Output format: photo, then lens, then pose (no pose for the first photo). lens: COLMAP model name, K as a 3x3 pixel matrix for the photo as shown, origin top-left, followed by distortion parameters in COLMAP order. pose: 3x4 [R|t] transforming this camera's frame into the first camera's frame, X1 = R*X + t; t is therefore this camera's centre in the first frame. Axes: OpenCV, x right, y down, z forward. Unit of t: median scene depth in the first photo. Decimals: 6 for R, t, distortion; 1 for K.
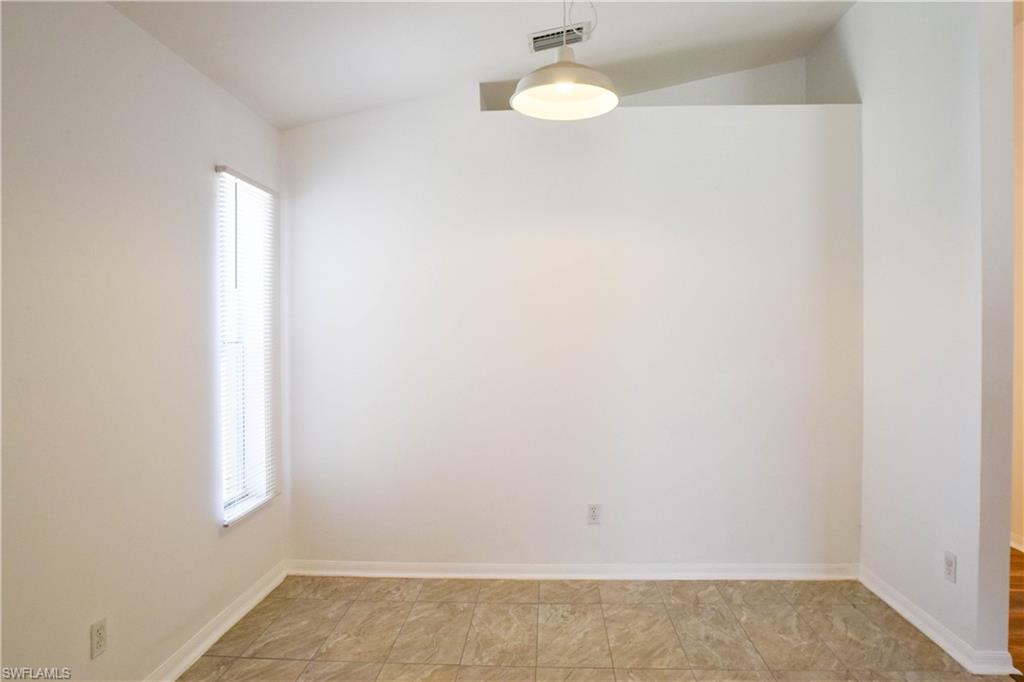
lens RADIAL K [[648.6, 0, 512.0], [0, 648.6, 341.0], [0, 0, 1]] dist [-0.075455, 0.042470]
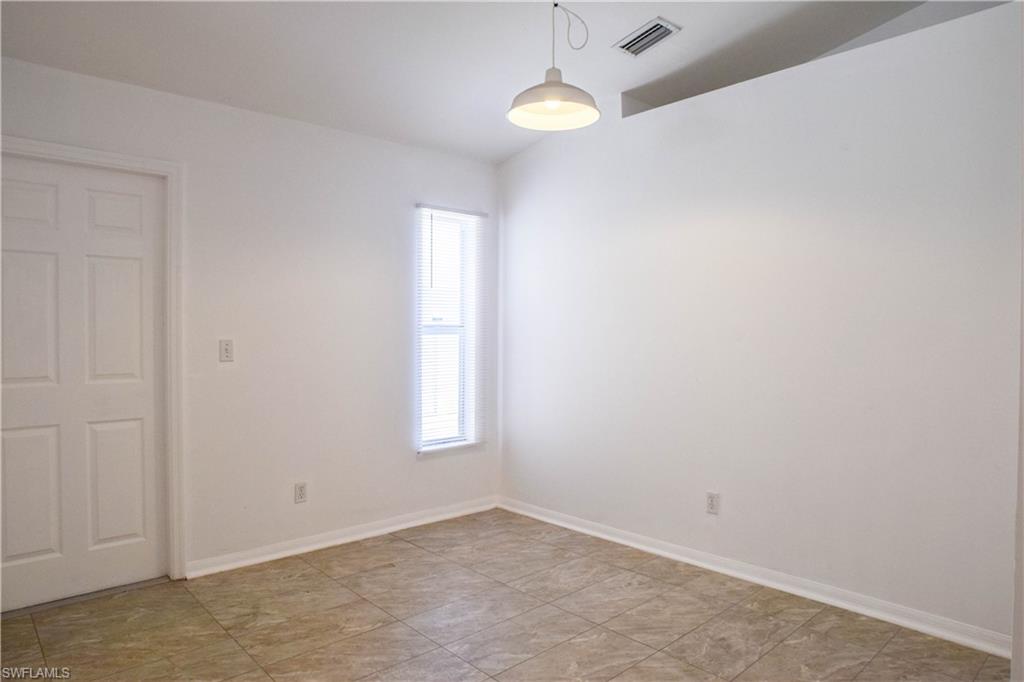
lens RADIAL K [[648.6, 0, 512.0], [0, 648.6, 341.0], [0, 0, 1]] dist [-0.075455, 0.042470]
pose [[0.708771, 0.016751, -0.705240, 0.668176], [-0.015837, 0.999844, 0.007832, 0.021464], [0.705261, 0.005618, 0.708926, 0.102791]]
